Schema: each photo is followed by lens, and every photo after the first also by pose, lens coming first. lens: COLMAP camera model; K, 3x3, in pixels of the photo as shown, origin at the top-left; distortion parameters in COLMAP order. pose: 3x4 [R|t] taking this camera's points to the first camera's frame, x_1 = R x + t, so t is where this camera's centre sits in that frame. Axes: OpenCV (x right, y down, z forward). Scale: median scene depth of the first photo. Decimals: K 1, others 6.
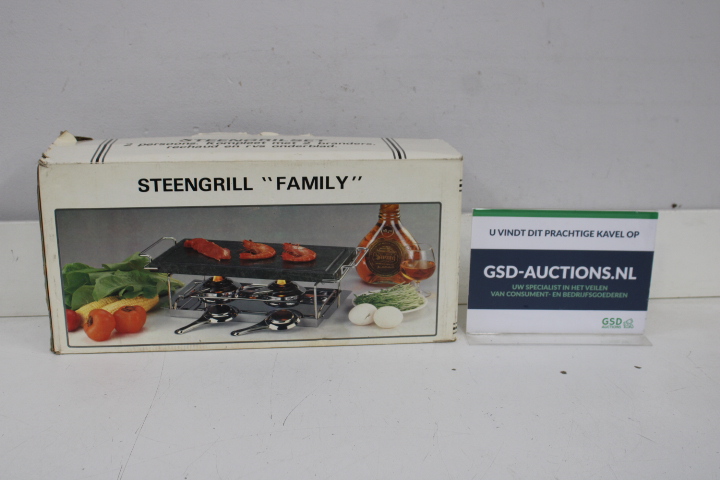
lens RADIAL K [[840.5, 0, 360.0], [0, 840.5, 240.0], [0, 0, 1]] dist [-0.110856, 0.146849]
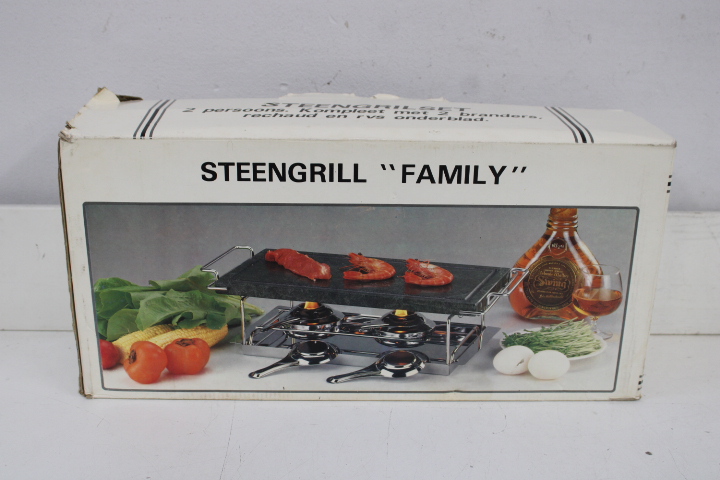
lens RADIAL K [[840.5, 0, 360.0], [0, 840.5, 240.0], [0, 0, 1]] dist [-0.110856, 0.146849]
pose [[0.995653, 0.036804, -0.085566, -0.070940], [-0.031022, 0.997207, 0.067944, -0.057692], [0.087827, -0.064994, 0.994013, 0.307710]]
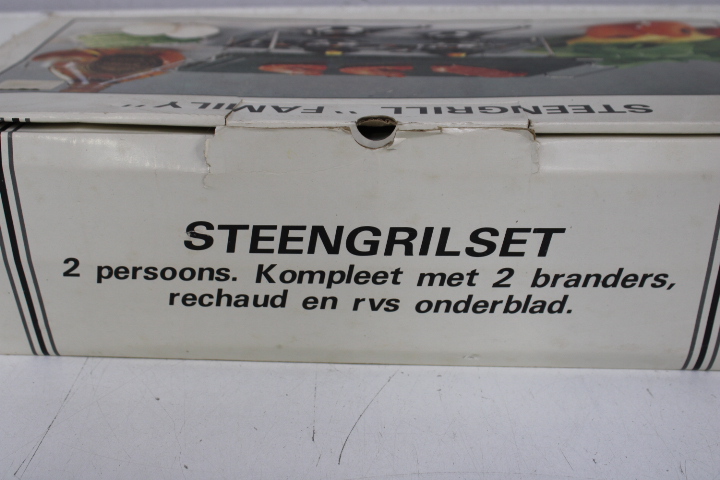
lens RADIAL K [[840.5, 0, 360.0], [0, 840.5, 240.0], [0, 0, 1]] dist [-0.110856, 0.146849]
pose [[-0.994662, -0.102791, -0.009066, -0.118285], [0.065401, -0.695928, 0.715127, -0.401530], [-0.079818, 0.710716, 0.698936, 0.729361]]
